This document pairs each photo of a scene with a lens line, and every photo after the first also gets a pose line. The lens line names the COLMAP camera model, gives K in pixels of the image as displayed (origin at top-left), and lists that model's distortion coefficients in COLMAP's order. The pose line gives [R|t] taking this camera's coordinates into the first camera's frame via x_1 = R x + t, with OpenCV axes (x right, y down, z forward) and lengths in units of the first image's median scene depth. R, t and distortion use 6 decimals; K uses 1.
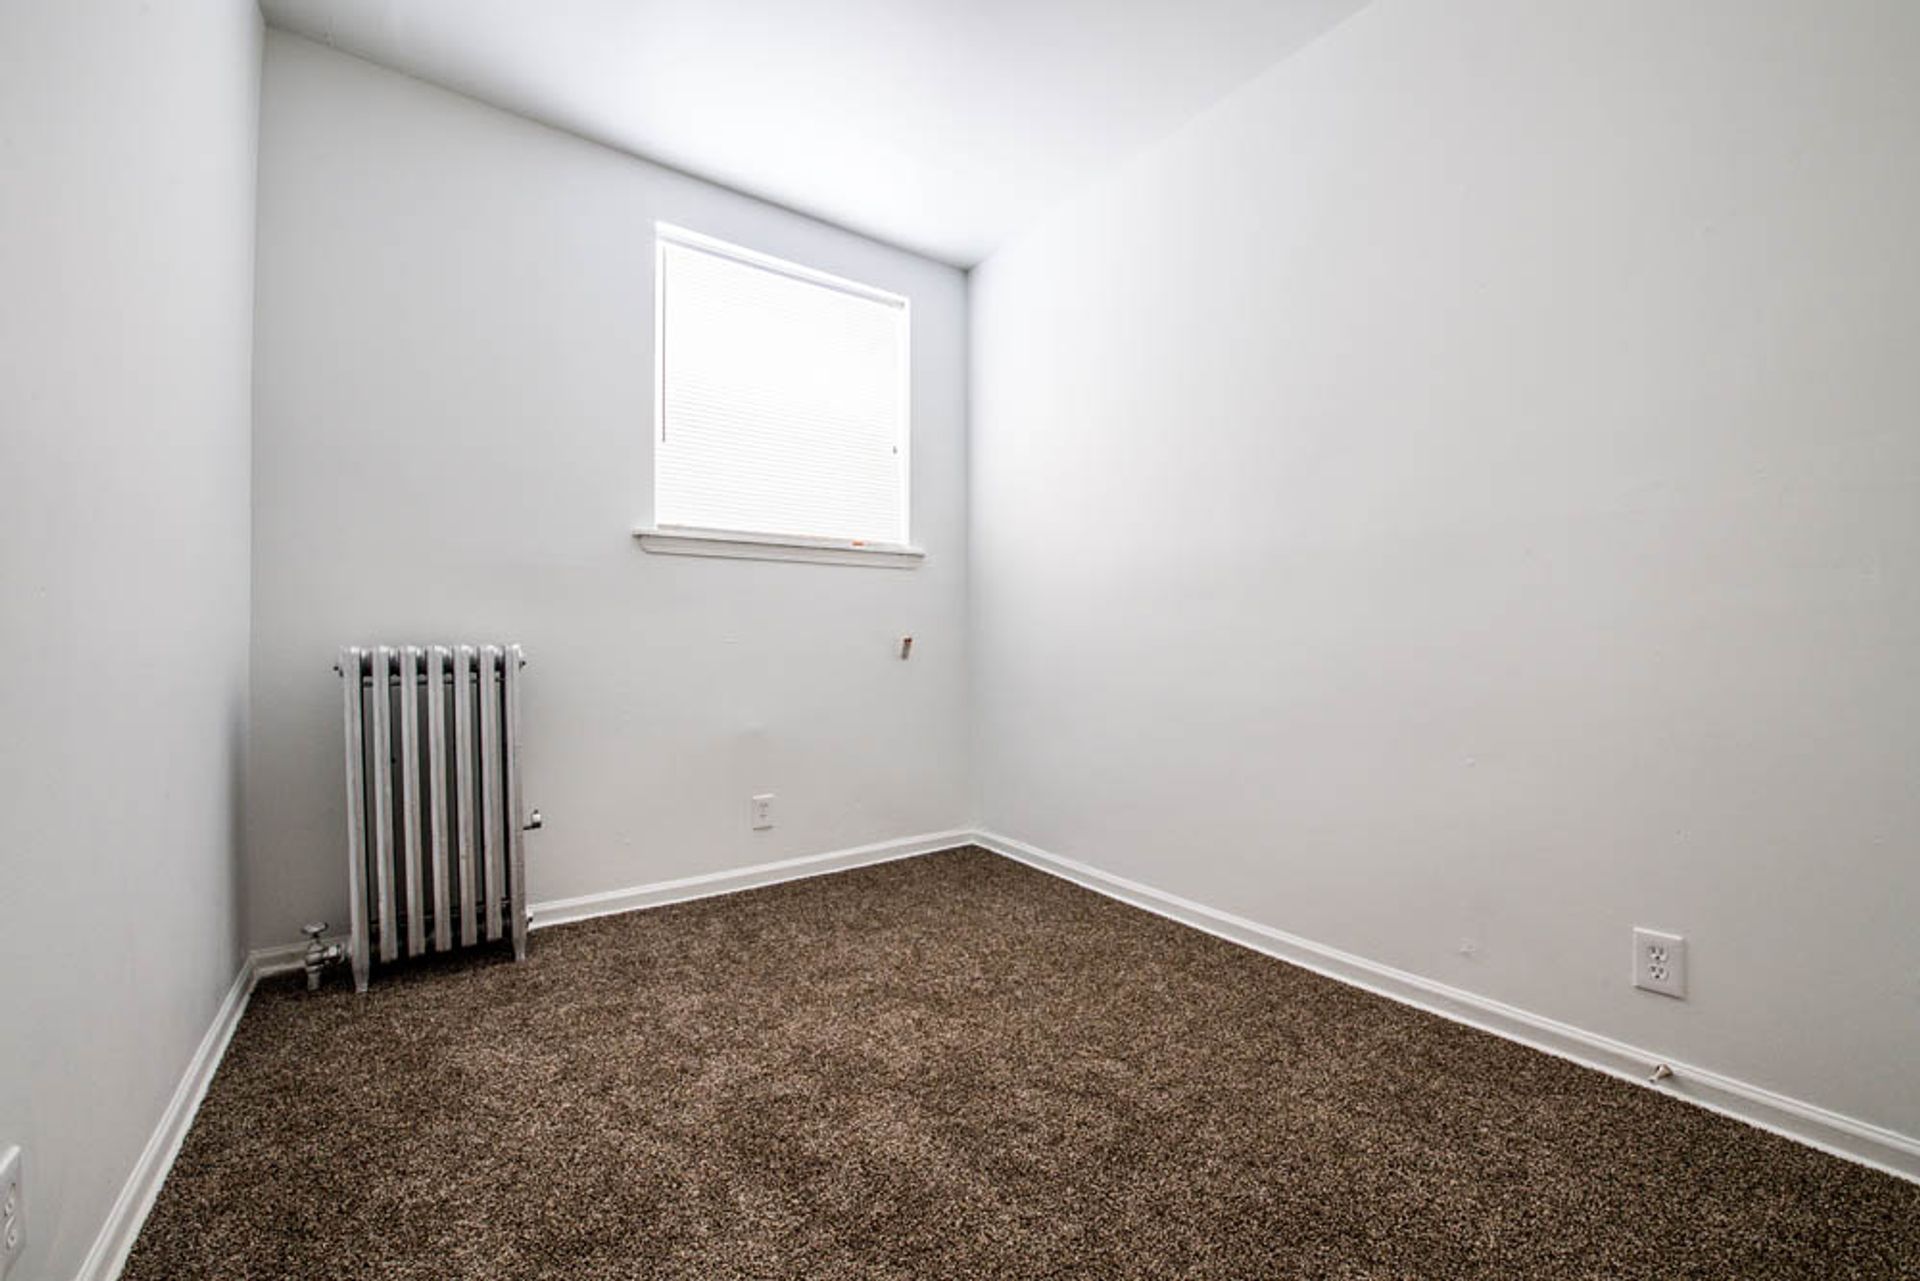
lens RADIAL K [[762.6, 0, 953.1], [0, 762.6, 646.6], [0, 0, 1]] dist [-0.007556, -0.003770]
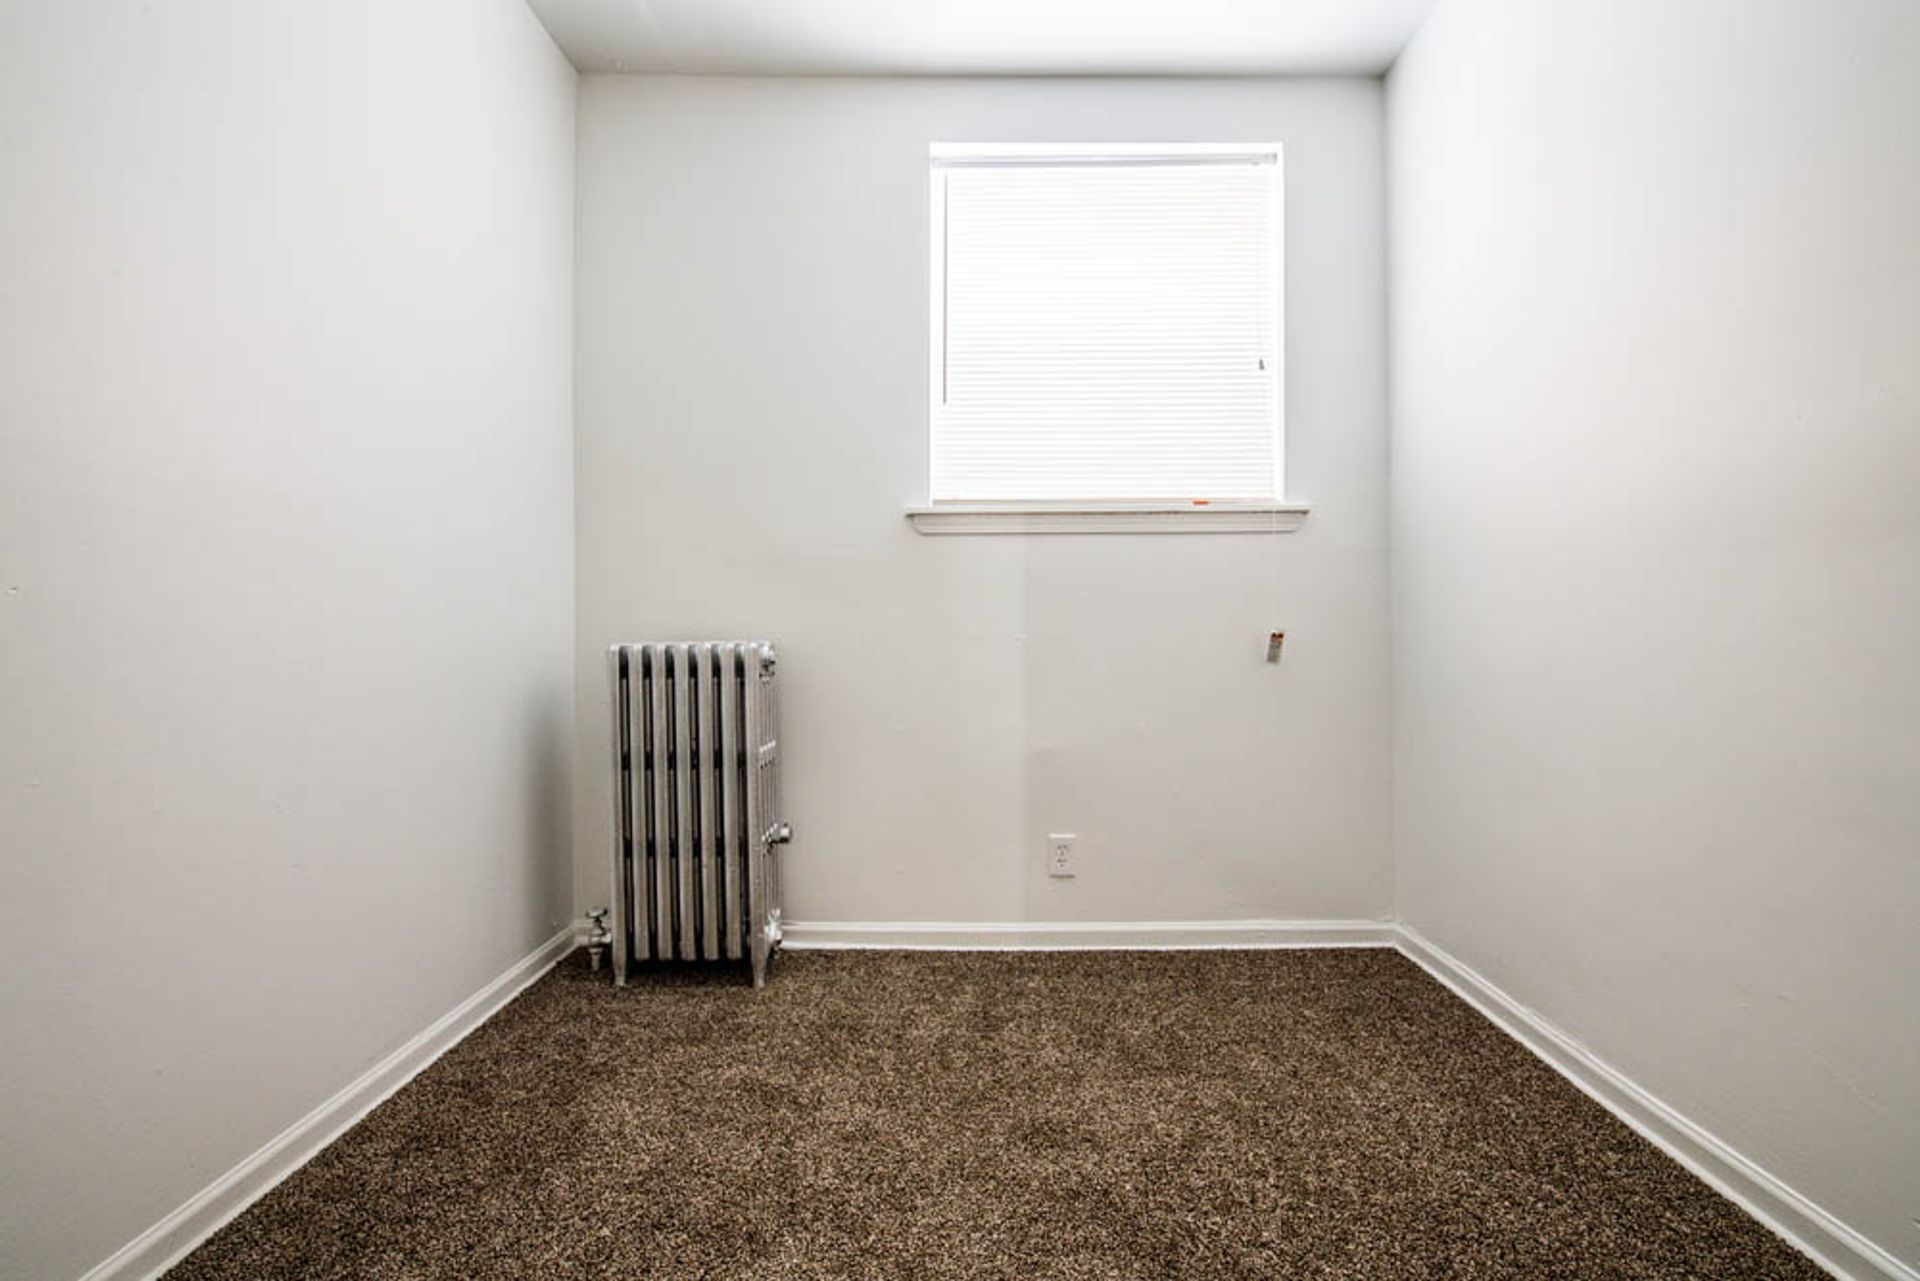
lens RADIAL K [[762.6, 0, 967.0], [0, 762.6, 639.8], [0, 0, 1]] dist [-0.007556, -0.003770]
pose [[0.810368, 0.000767, -0.585920, 0.142863], [-0.001695, 0.999998, -0.001035, -0.003741], [0.585918, 0.001832, 0.810368, 0.337084]]
